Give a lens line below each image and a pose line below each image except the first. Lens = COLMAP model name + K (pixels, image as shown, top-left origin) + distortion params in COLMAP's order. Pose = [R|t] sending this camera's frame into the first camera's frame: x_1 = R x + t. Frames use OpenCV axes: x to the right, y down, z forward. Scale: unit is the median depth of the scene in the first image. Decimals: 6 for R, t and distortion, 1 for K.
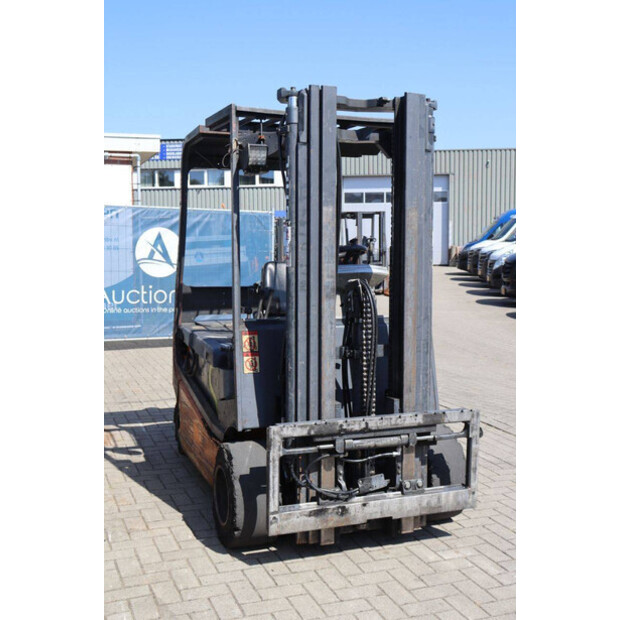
lens RADIAL K [[746.8, 0, 306.8], [0, 746.8, 310.0], [0, 0, 1]] dist [0.001638, 0.000000]
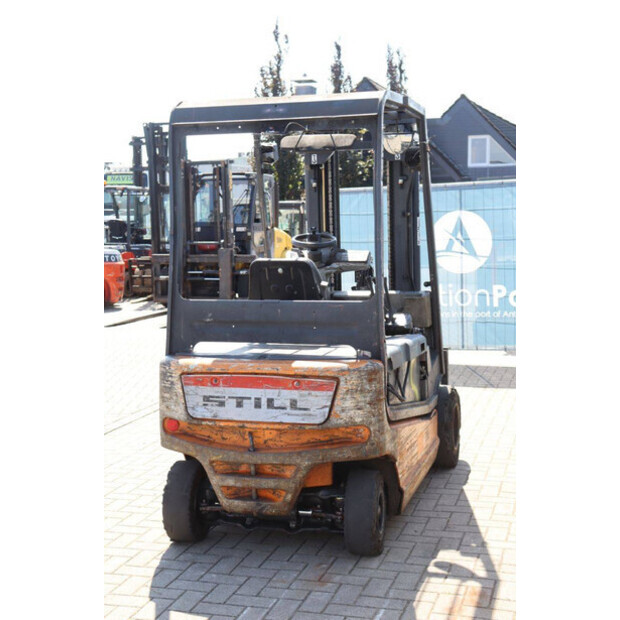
lens RADIAL K [[929.2, 0, 313.1], [0, 929.2, 308.3], [0, 0, 1]] dist [0.089729, 0.000000]
pose [[-0.797114, -0.039448, 0.602539, -0.907891], [0.063560, 0.986839, 0.148694, -0.216387], [-0.600475, 0.156823, -0.784115, 2.460922]]
